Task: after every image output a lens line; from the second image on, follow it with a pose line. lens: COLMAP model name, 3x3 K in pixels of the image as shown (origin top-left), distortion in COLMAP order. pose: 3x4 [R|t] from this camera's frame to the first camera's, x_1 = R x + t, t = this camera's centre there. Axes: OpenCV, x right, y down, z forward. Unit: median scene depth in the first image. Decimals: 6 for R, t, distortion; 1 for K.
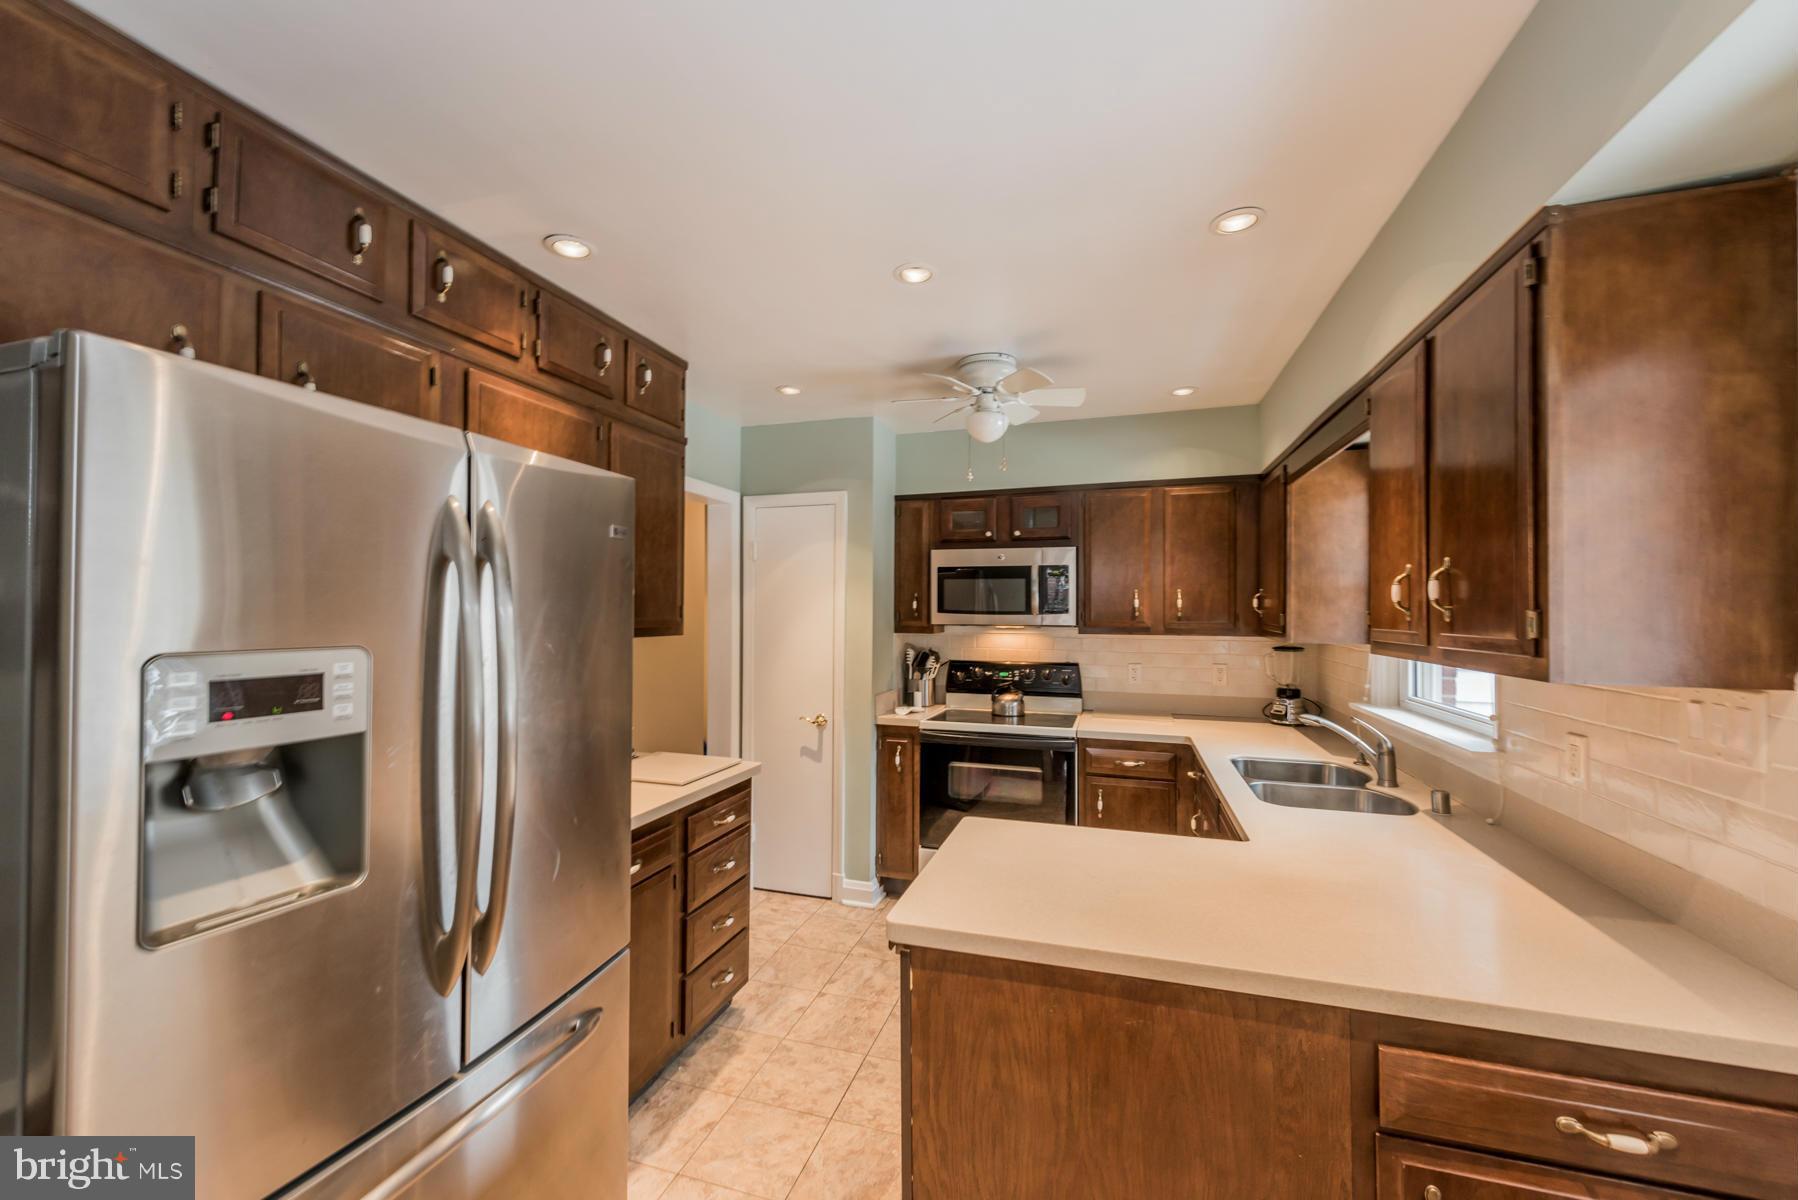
lens RADIAL K [[699.8, 0, 901.1], [0, 699.8, 603.2], [0, 0, 1]] dist [0.016077, -0.004687]
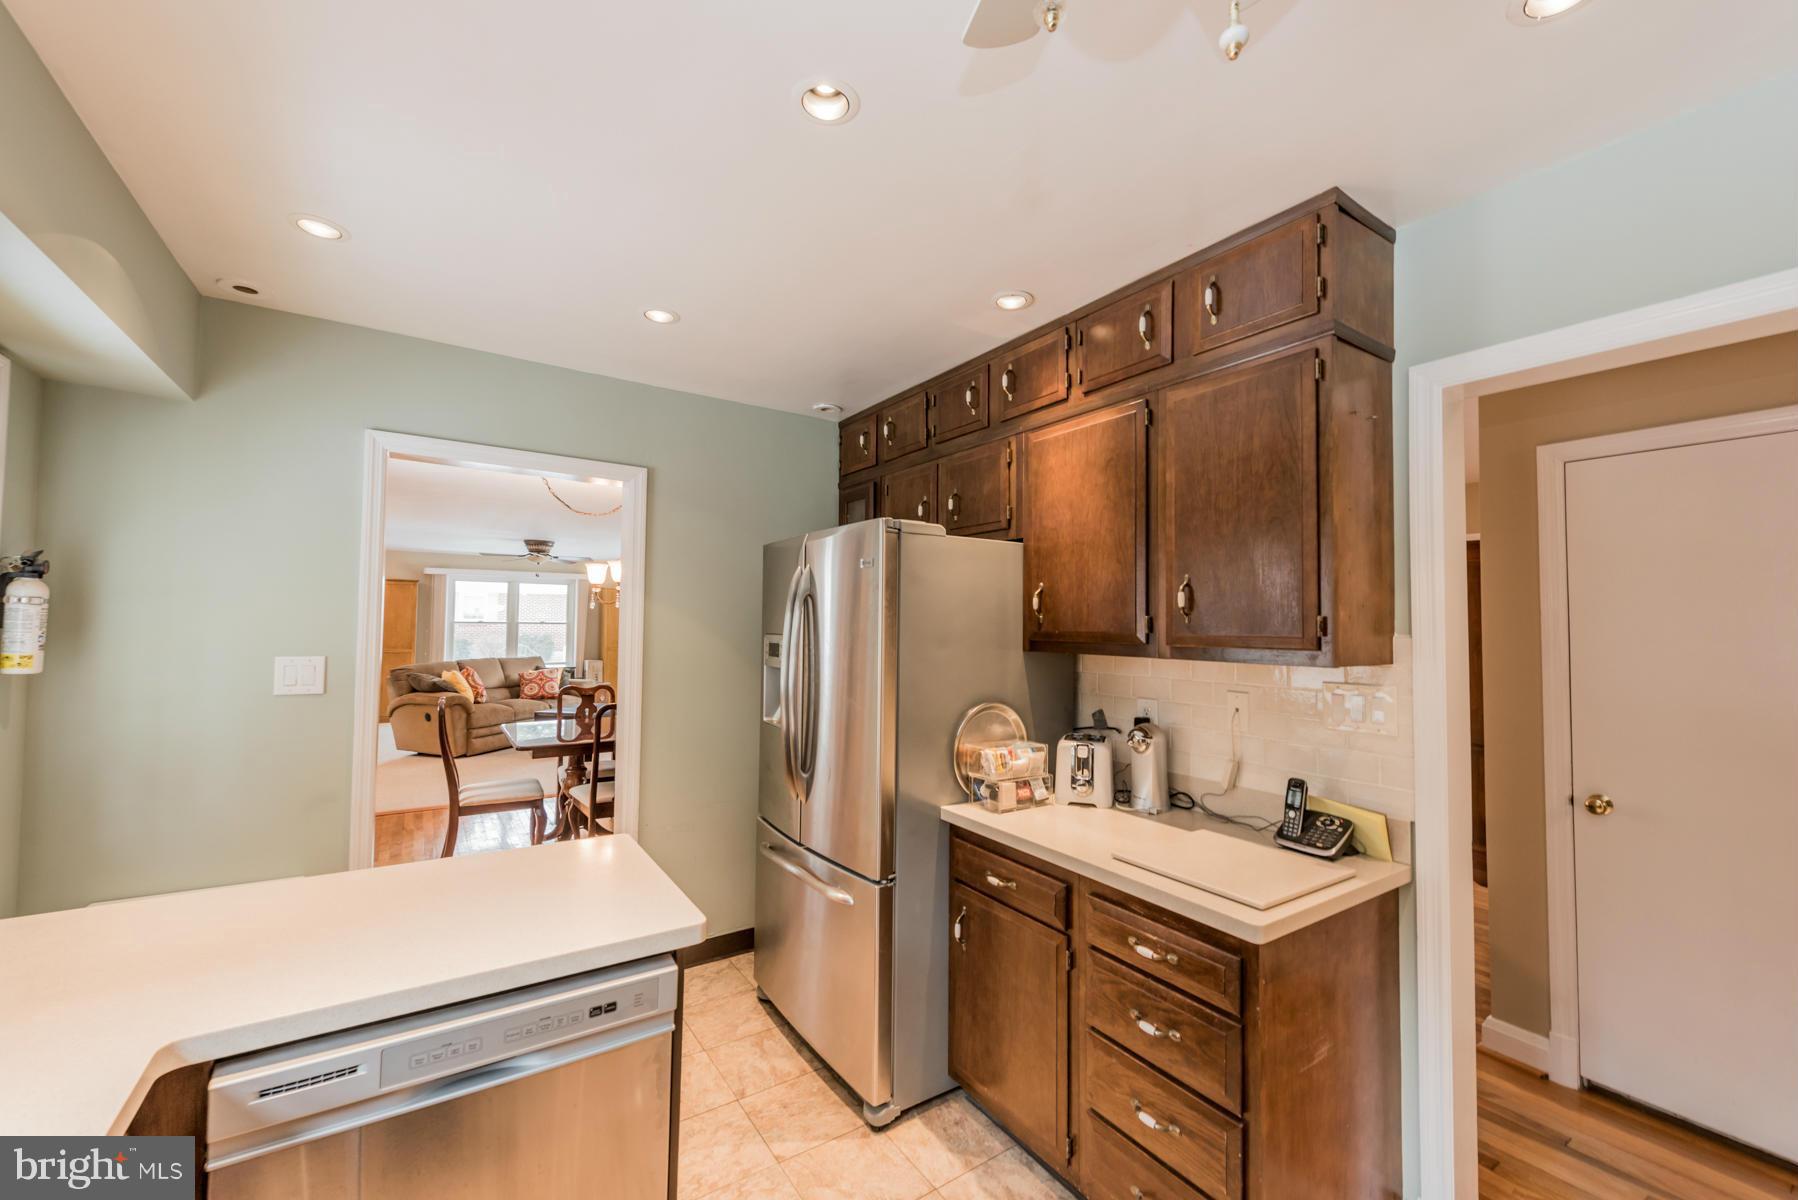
lens RADIAL K [[699.8, 0, 901.1], [0, 699.8, 603.2], [0, 0, 1]] dist [0.016077, -0.004687]
pose [[-0.622824, -0.038699, -0.781404, 0.279087], [-0.007569, 0.999027, -0.043444, 0.016901], [0.782325, -0.021144, -0.622511, 0.858766]]
